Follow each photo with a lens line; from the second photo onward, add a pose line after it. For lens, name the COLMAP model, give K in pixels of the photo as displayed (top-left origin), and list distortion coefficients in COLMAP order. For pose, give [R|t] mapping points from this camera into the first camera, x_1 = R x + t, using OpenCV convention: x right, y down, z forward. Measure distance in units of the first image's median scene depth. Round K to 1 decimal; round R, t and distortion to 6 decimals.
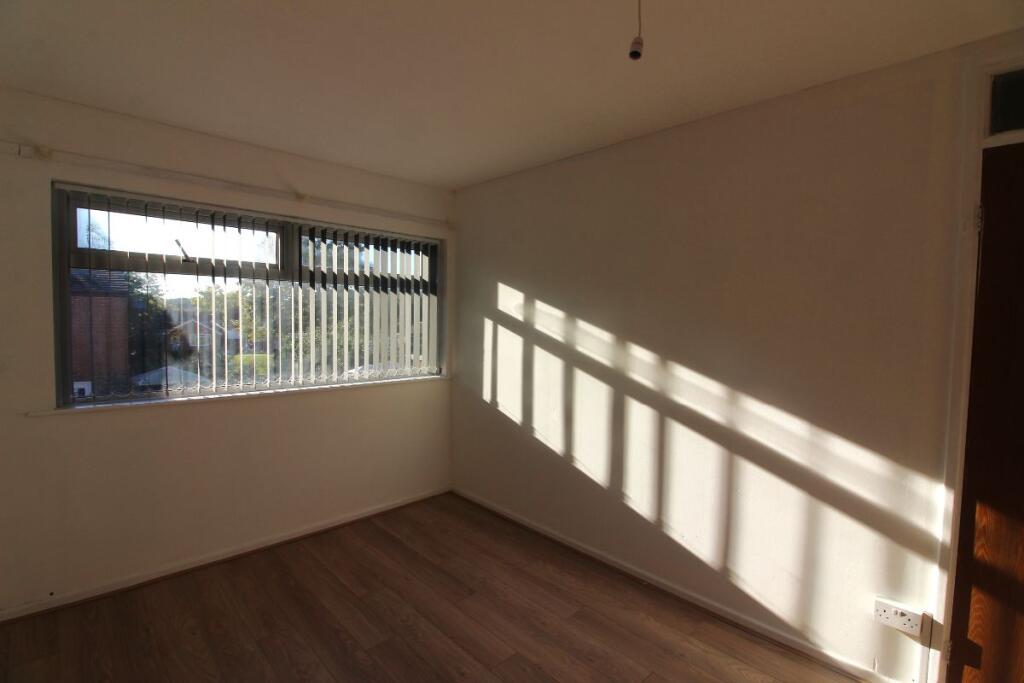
lens RADIAL K [[471.0, 0, 512.0], [0, 471.0, 341.5], [0, 0, 1]] dist [0.001085, -0.014511]
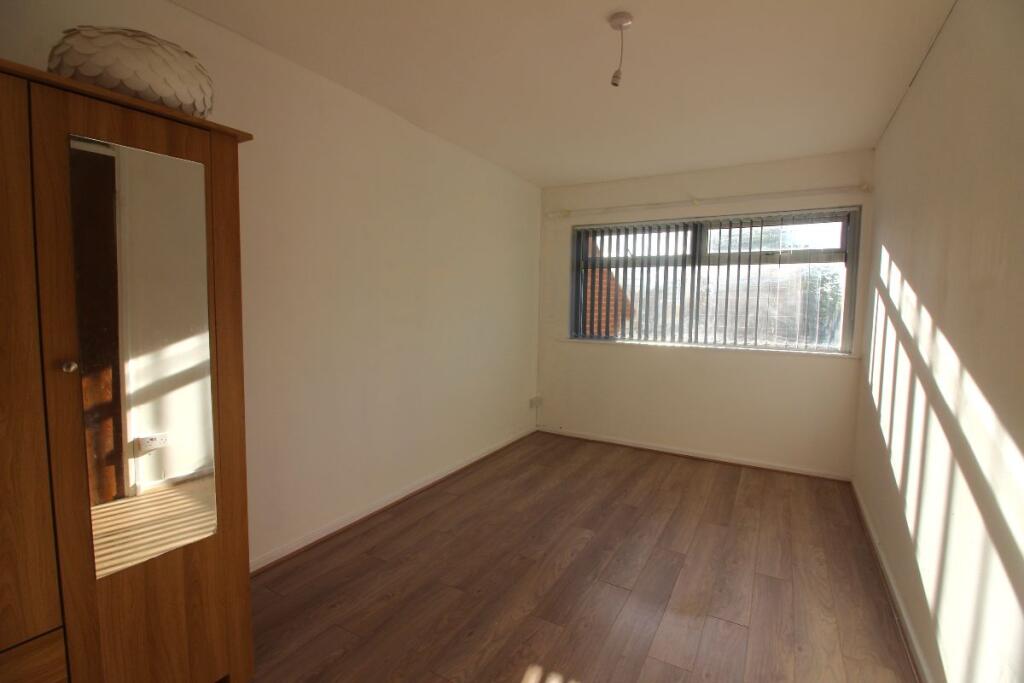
lens RADIAL K [[471.0, 0, 512.0], [0, 471.0, 341.5], [0, 0, 1]] dist [0.001085, -0.014511]
pose [[0.269022, 0.061502, -0.961168, 0.802252], [-0.061575, 0.997016, 0.046562, 0.065934], [0.961164, 0.046658, 0.272006, 0.166728]]
